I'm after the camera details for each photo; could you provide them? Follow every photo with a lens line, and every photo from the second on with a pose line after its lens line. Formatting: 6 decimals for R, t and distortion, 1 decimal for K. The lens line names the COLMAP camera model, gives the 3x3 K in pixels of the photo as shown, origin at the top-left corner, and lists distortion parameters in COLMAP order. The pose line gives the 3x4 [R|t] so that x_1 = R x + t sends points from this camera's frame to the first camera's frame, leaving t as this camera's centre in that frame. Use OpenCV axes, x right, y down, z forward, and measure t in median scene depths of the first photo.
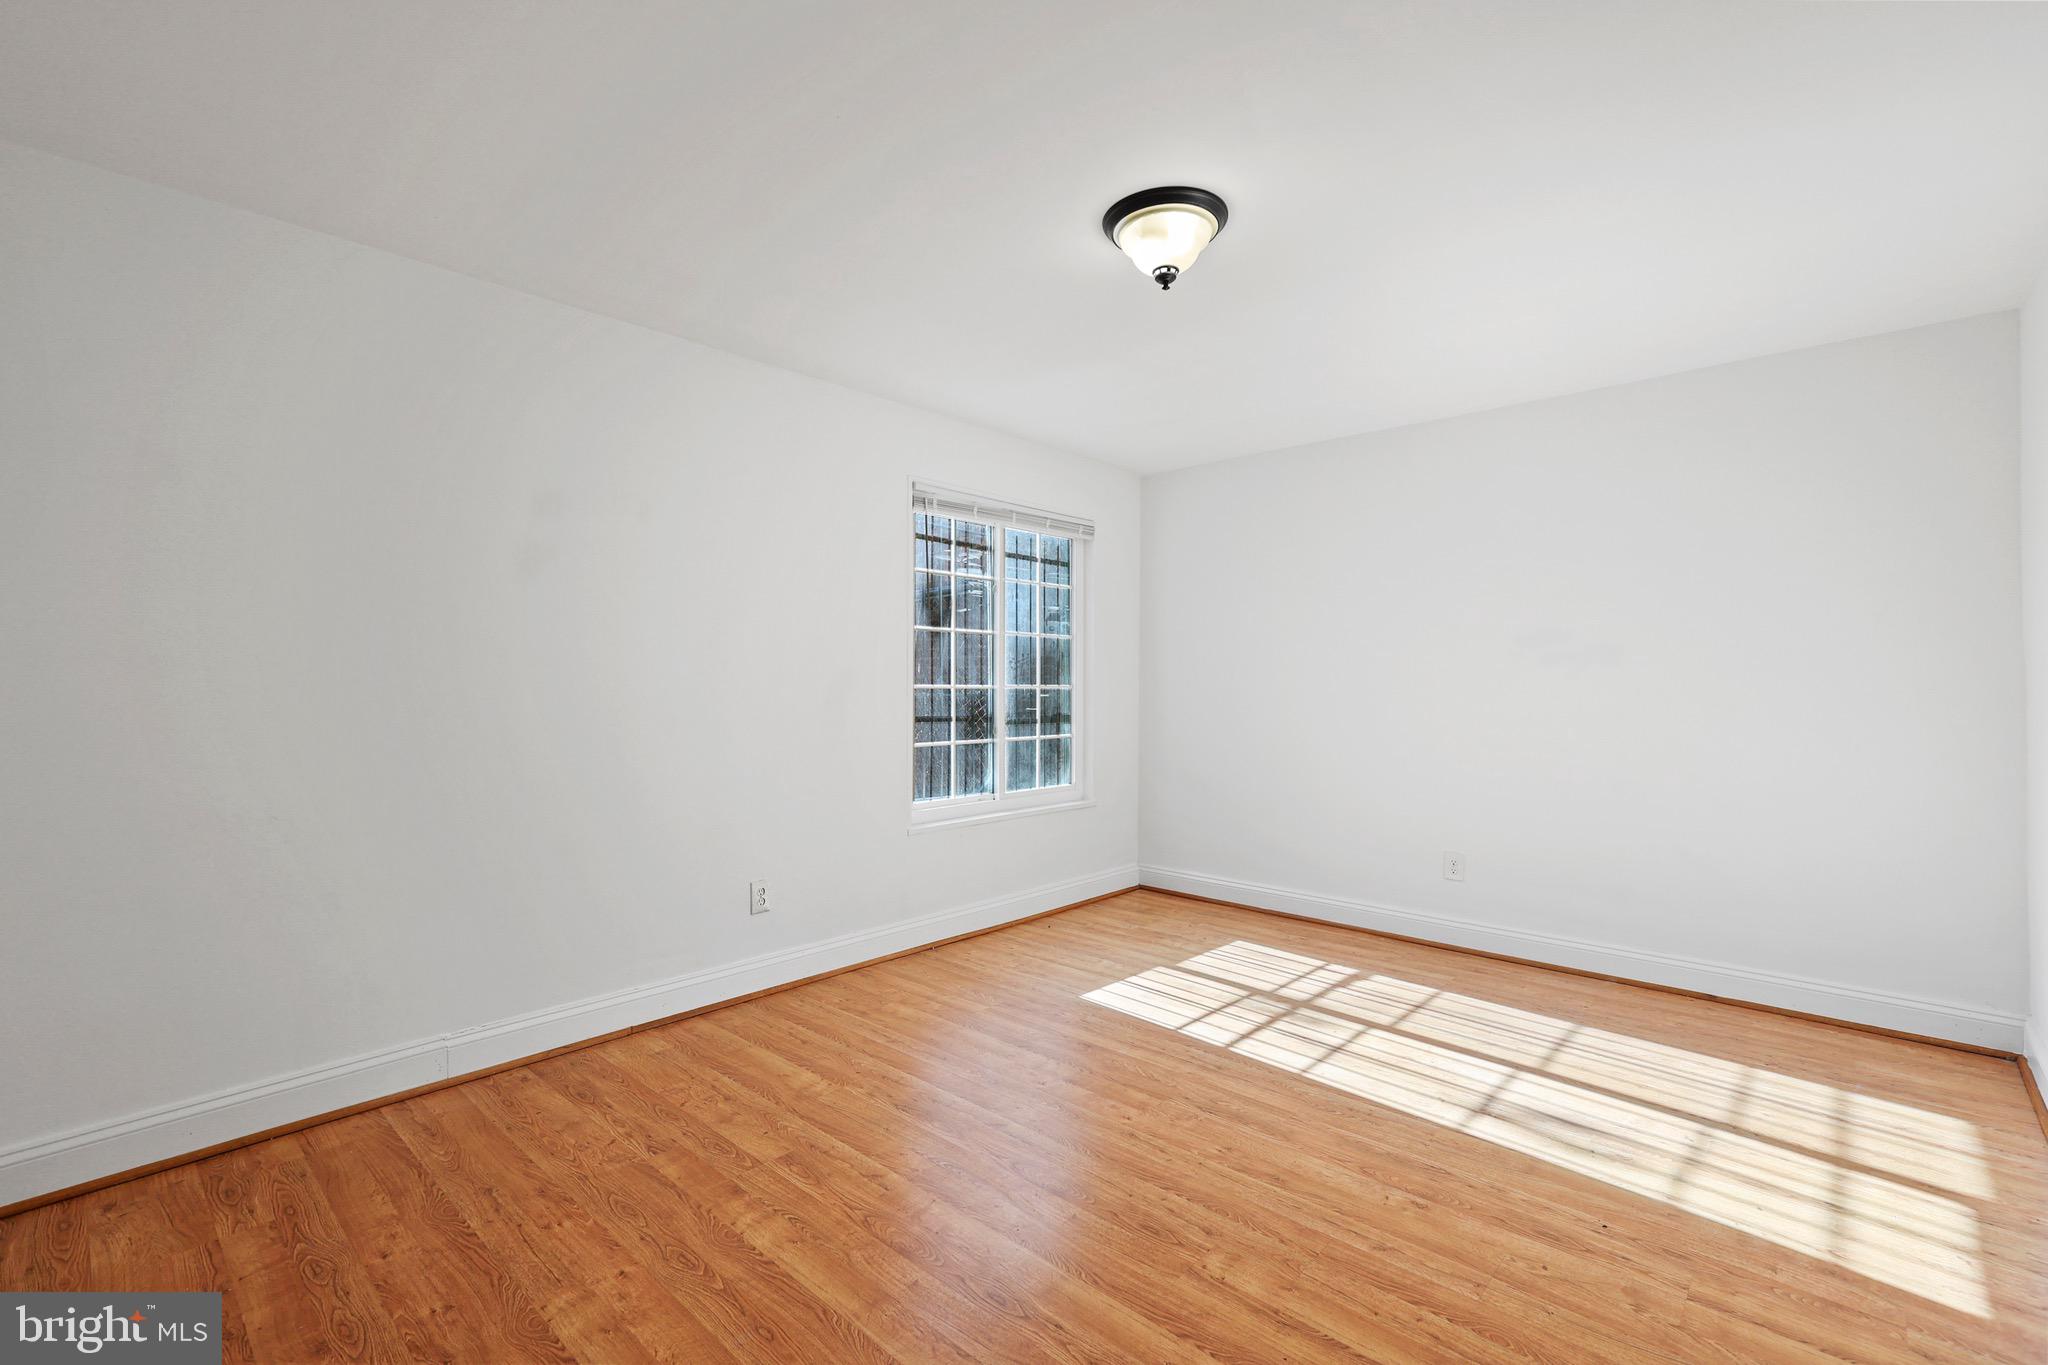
lens RADIAL K [[892.6, 0, 1021.3], [0, 892.6, 681.9], [0, 0, 1]] dist [0.000066, -0.000007]
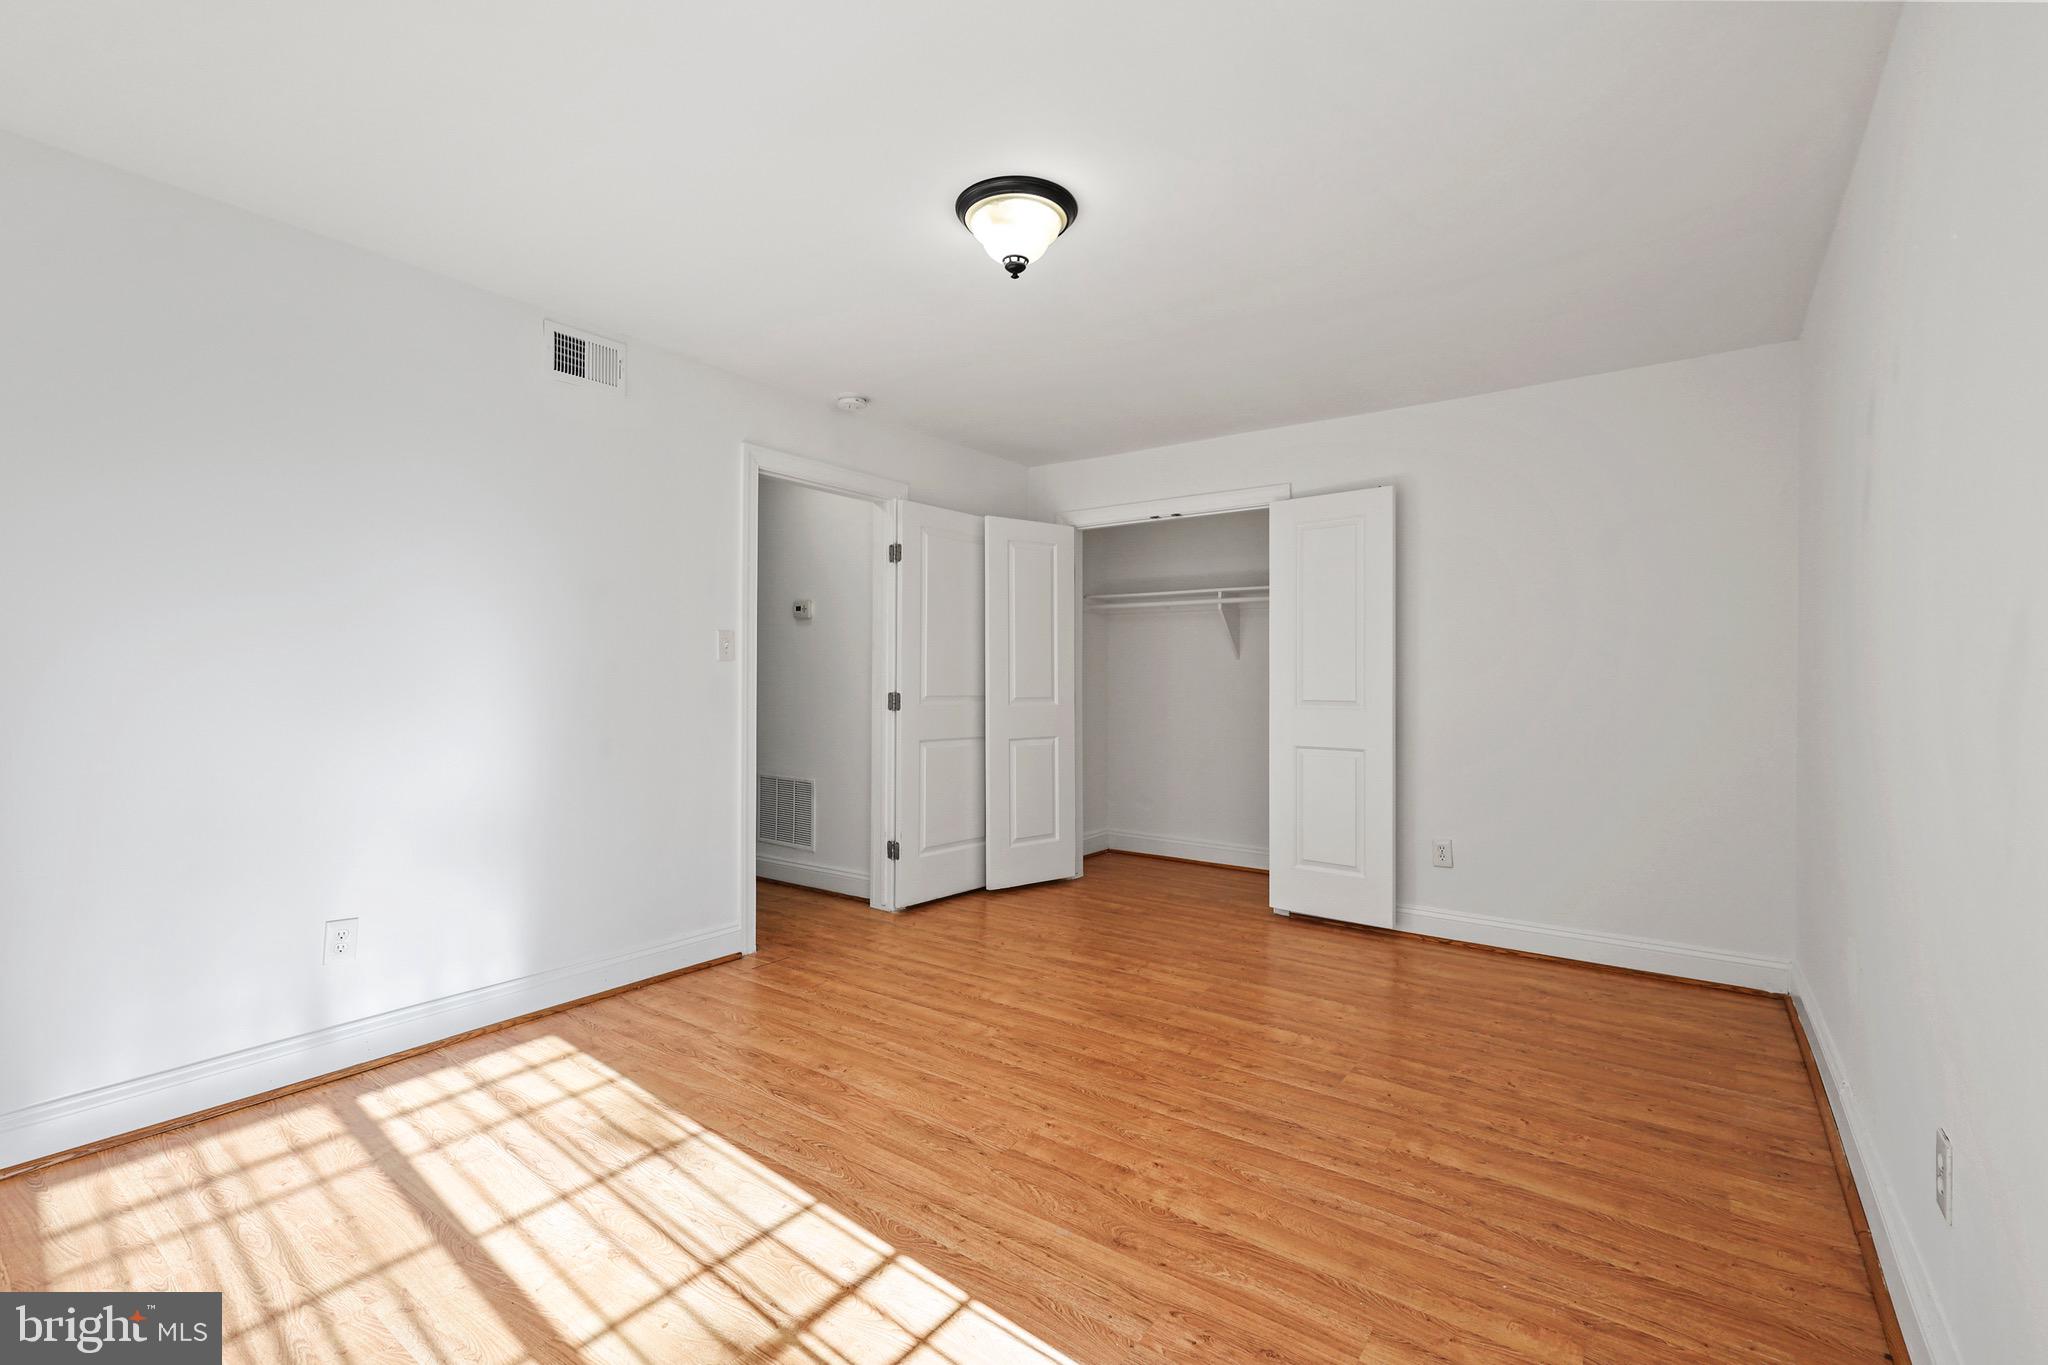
lens RADIAL K [[892.6, 0, 1021.3], [0, 892.6, 681.9], [0, 0, 1]] dist [0.000066, -0.000007]
pose [[-0.993815, -0.003102, -0.111005, 0.258576], [-0.003052, 0.999995, -0.000621, 0.019332], [0.111006, -0.000279, -0.993820, 1.957885]]
